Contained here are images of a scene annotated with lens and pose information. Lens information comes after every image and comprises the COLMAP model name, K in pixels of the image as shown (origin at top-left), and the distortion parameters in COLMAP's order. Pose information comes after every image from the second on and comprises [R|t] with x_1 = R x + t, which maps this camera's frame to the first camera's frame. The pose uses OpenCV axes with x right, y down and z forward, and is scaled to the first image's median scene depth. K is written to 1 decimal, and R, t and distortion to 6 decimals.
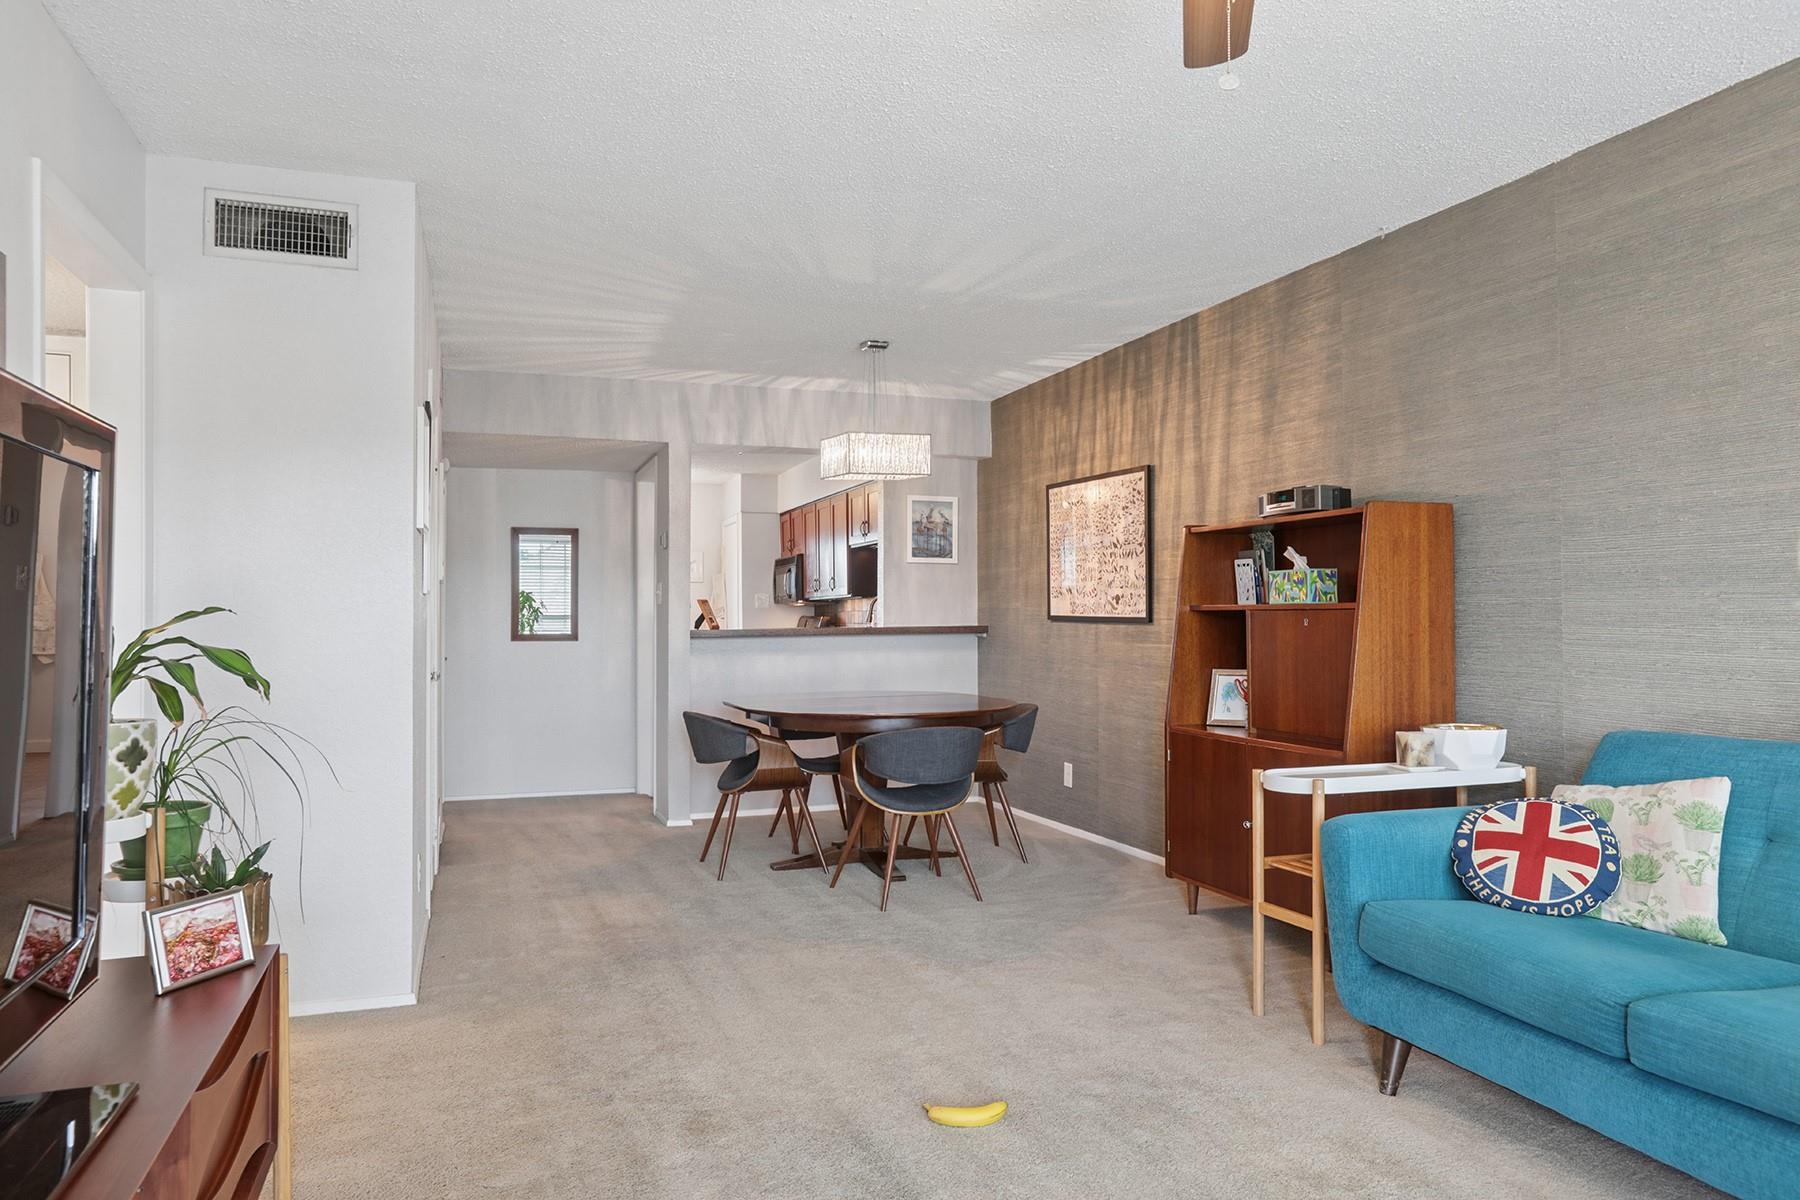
lens RADIAL K [[1295.8, 0, 900.0], [0, 1295.8, 600.0], [0, 0, 1]] dist [0.000093, 0.000045]
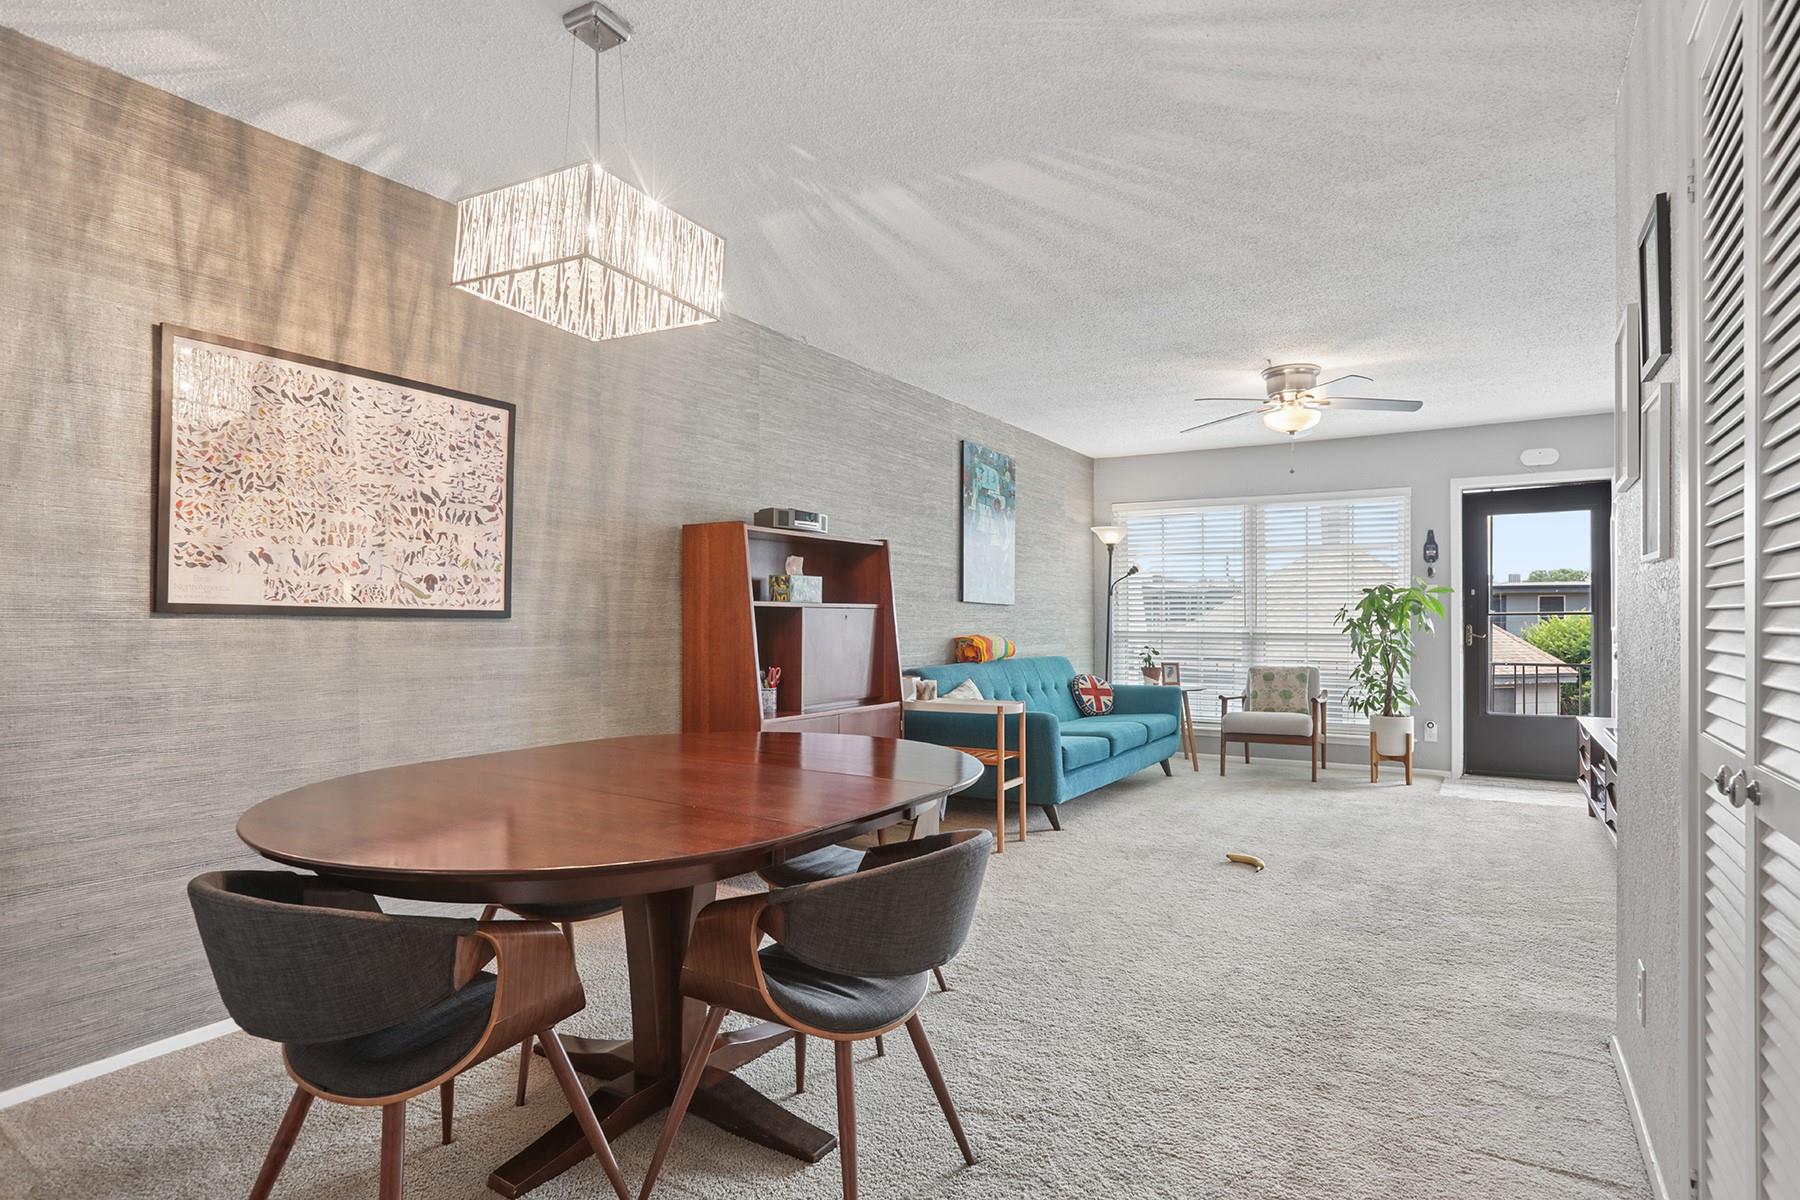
lens RADIAL K [[971.0, 0, 926.9], [0, 971.0, 624.1], [0, 0, 1]] dist [-0.006277, -0.000318]
pose [[-0.647577, 0.001937, 0.761997, -0.366186], [-0.006976, 0.999940, -0.008470, 0.023000], [-0.761968, -0.010801, -0.647525, 1.130088]]
